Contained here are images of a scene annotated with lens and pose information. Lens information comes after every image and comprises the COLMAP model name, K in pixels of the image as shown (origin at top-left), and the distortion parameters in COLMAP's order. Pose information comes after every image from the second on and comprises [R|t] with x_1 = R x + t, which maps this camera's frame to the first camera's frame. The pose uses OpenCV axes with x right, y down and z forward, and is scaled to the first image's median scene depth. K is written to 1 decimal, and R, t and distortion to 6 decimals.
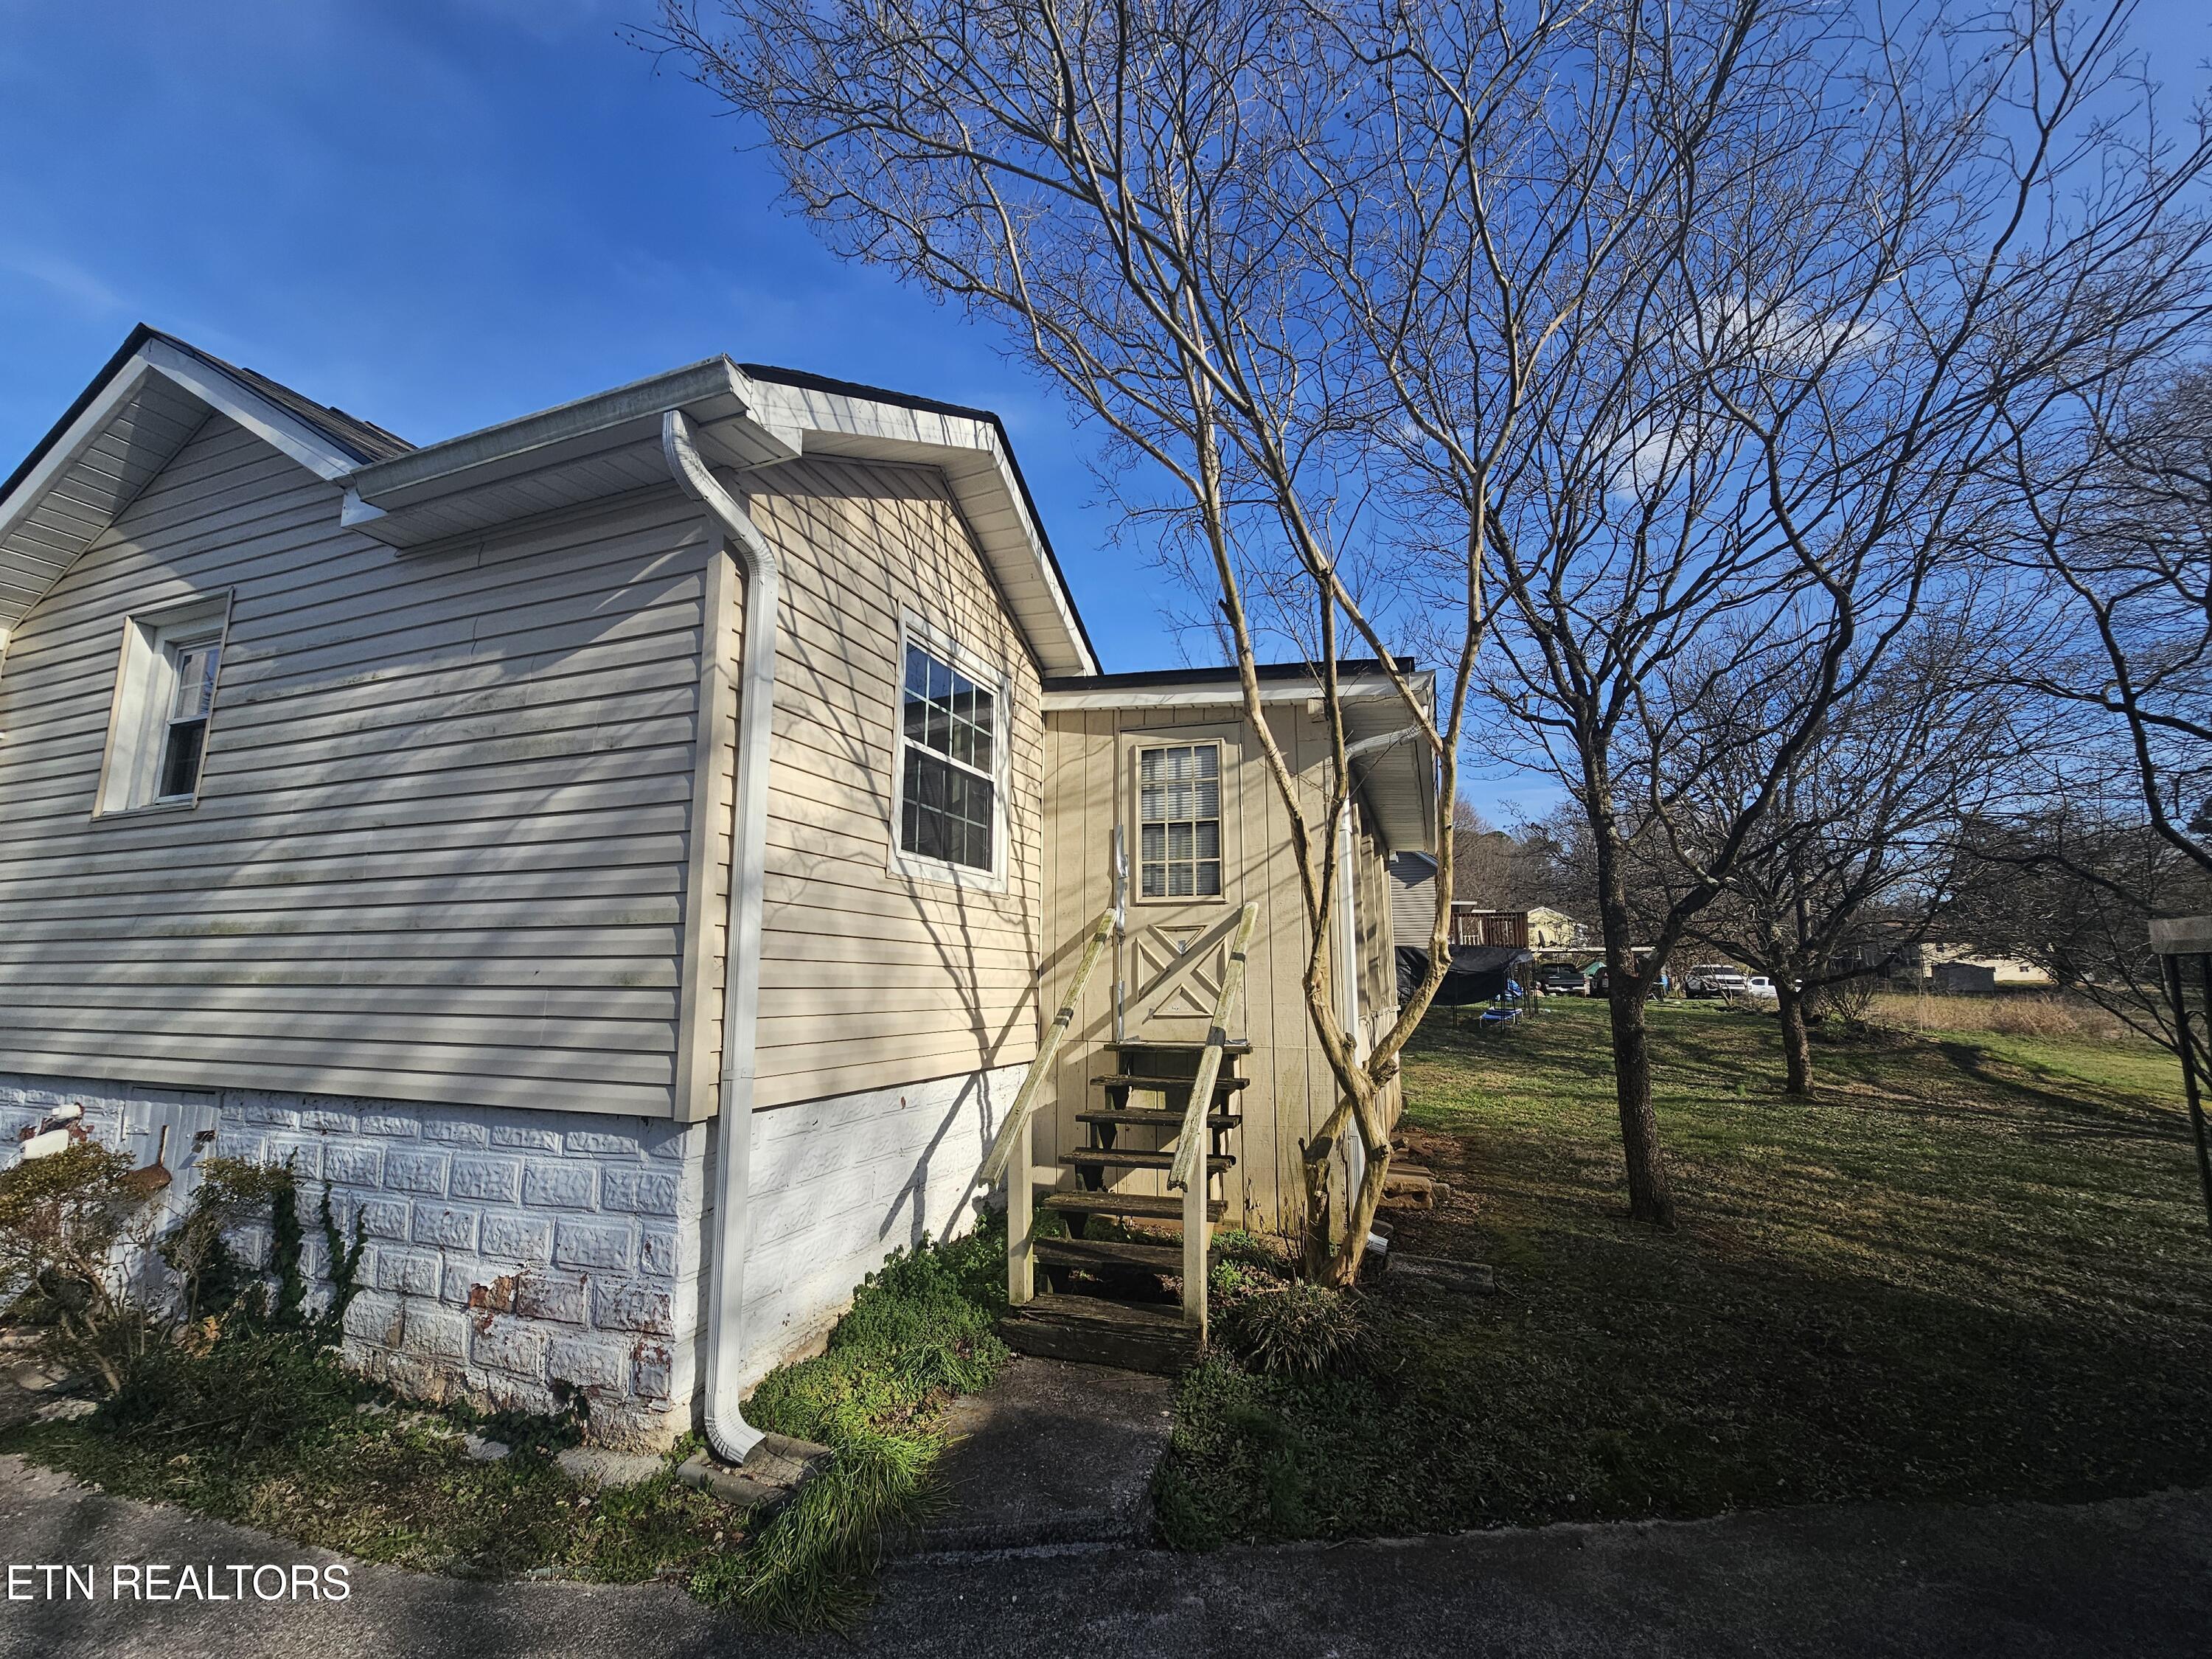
lens RADIAL K [[902.6, 0, 1106.5], [0, 902.6, 840.4], [0, 0, 1]] dist [-0.005105, 0.001408]
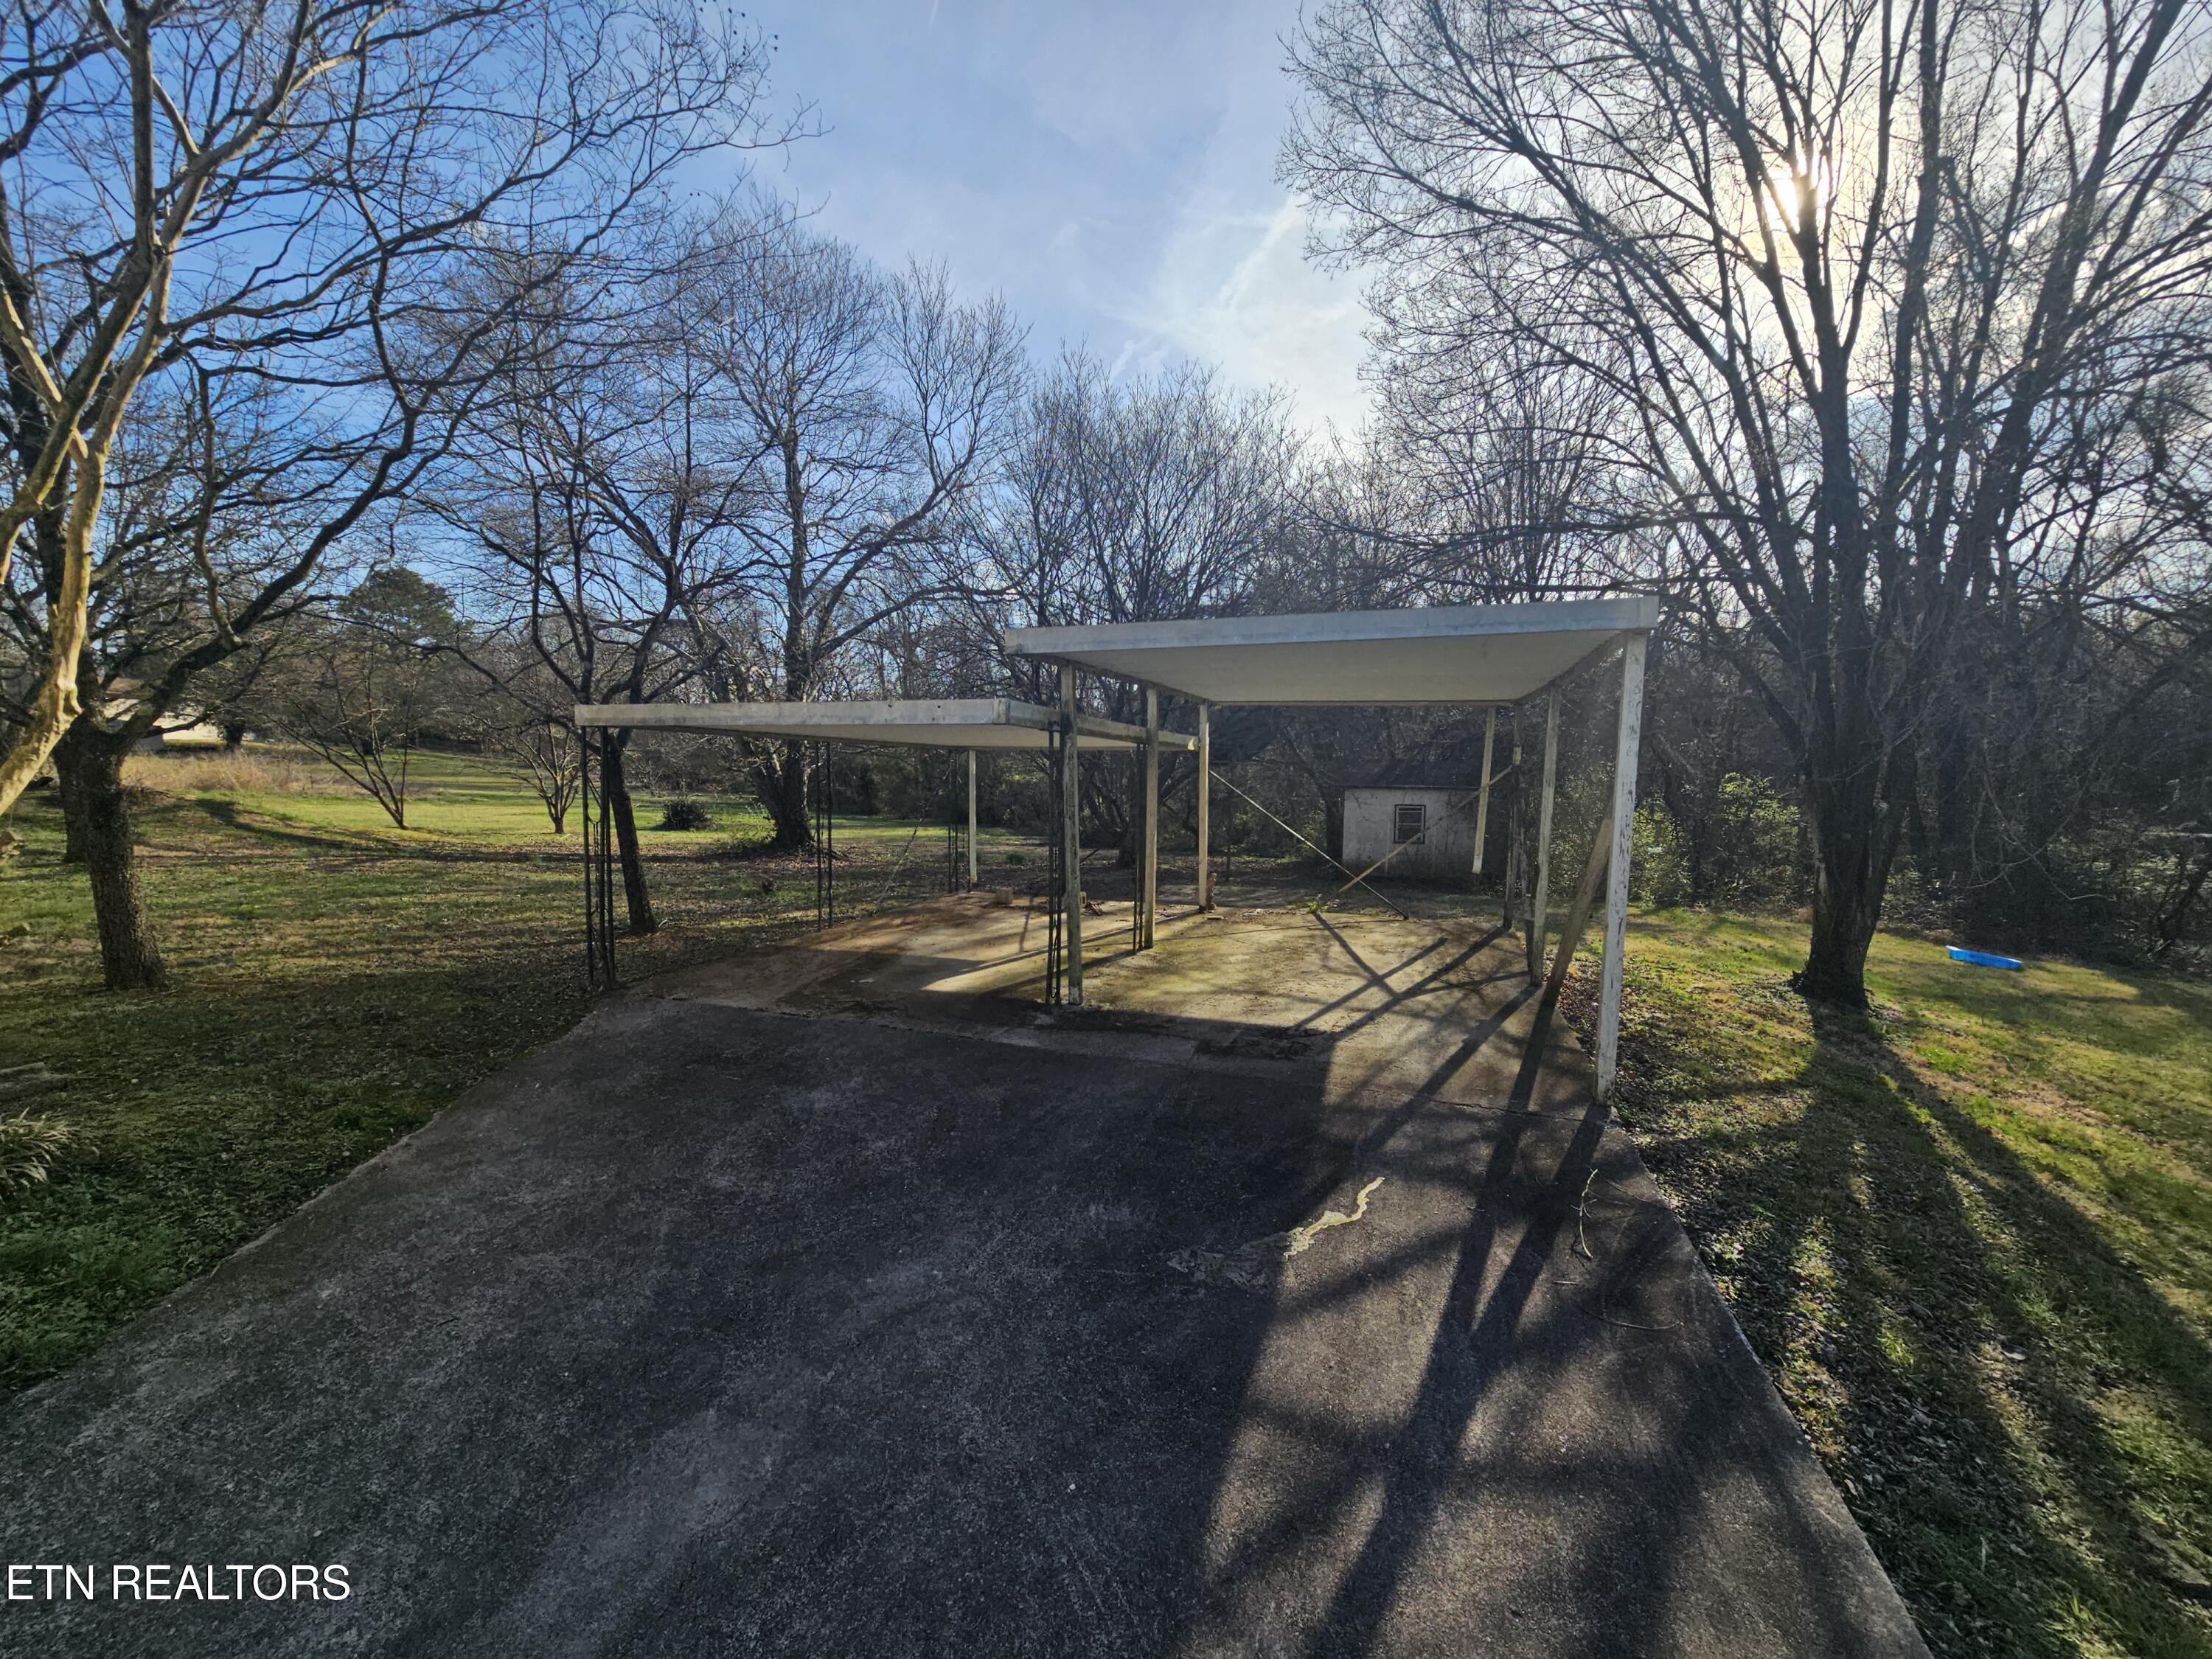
lens RADIAL K [[902.6, 0, 1107.8], [0, 902.6, 828.0], [0, 0, 1]] dist [-0.005105, 0.001408]
pose [[-0.024684, -0.091253, 0.995522, -0.489459], [-0.159816, 0.983378, 0.086177, 0.013896], [-0.986838, -0.156974, -0.038857, 0.062976]]
